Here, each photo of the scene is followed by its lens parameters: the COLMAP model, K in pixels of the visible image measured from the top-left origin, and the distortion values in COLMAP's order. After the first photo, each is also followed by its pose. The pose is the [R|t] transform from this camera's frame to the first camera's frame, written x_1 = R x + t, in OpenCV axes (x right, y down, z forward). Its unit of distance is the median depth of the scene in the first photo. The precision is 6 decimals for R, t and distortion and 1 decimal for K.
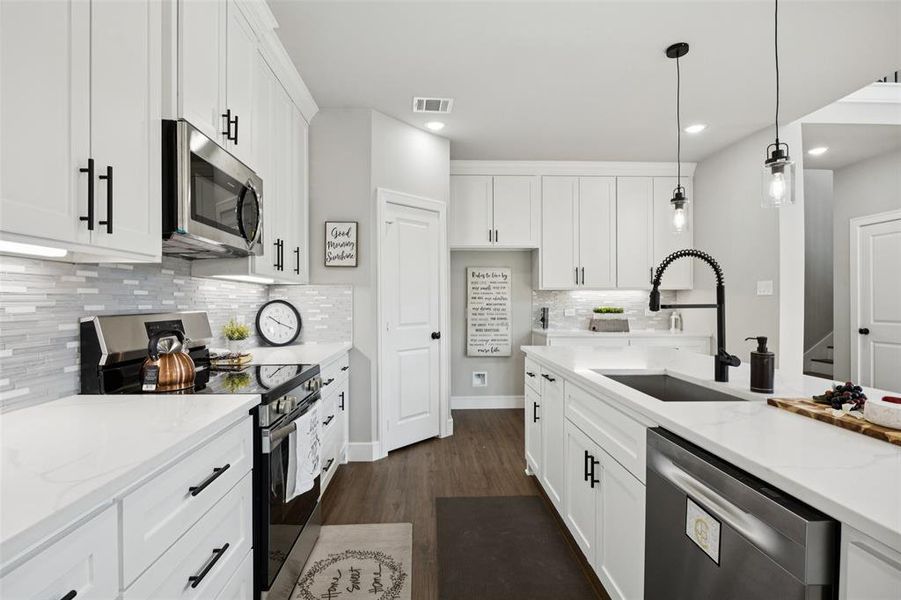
lens RADIAL K [[439.5, 0, 441.5], [0, 439.5, 301.8], [0, 0, 1]] dist [-0.012456, 0.000396]
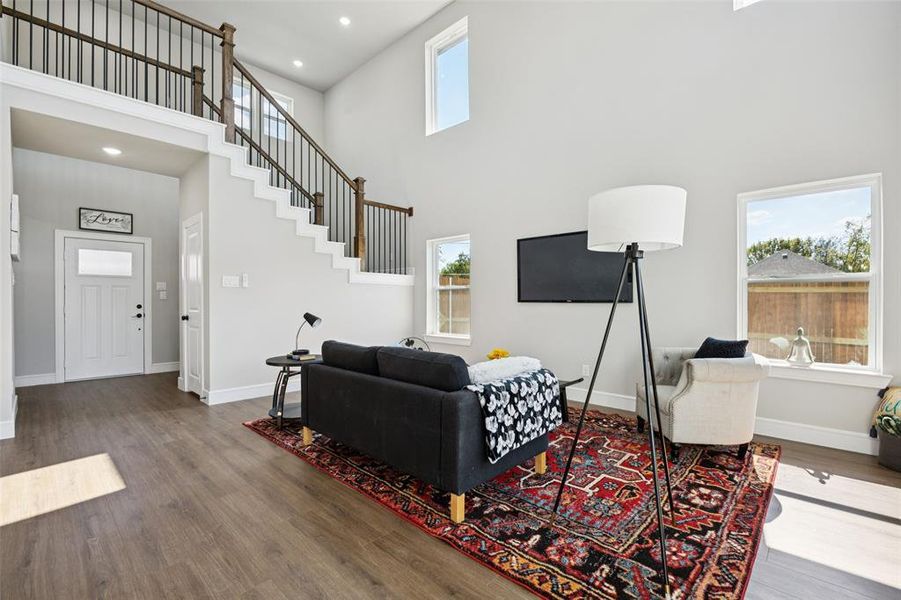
lens RADIAL K [[397.3, 0, 444.3], [0, 397.3, 300.4], [0, 0, 1]] dist [-0.014125, 0.000017]
pose [[0.709821, -0.001058, 0.704381, 0.719133], [0.002748, 0.999995, -0.001267, 0.024034], [-0.704376, 0.002836, 0.709821, -0.249151]]
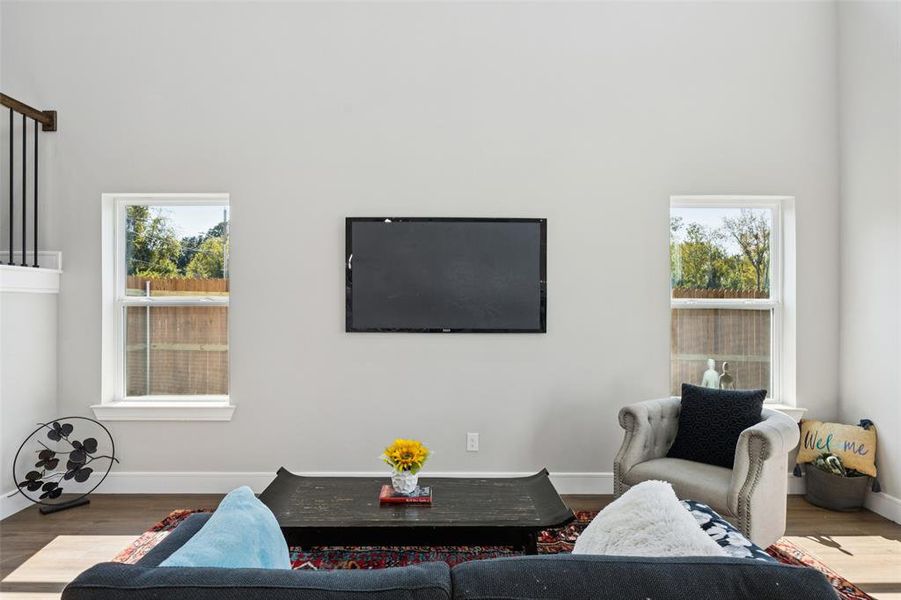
lens RADIAL K [[528.6, 0, 450.2], [0, 528.6, 296.3], [0, 0, 1]] dist [-0.011748, -0.002365]
pose [[0.017036, 0.006598, 0.999833, 0.844124], [0.000100, 0.999978, -0.006601, -0.021218], [-0.999855, 0.000212, 0.017035, 0.215909]]
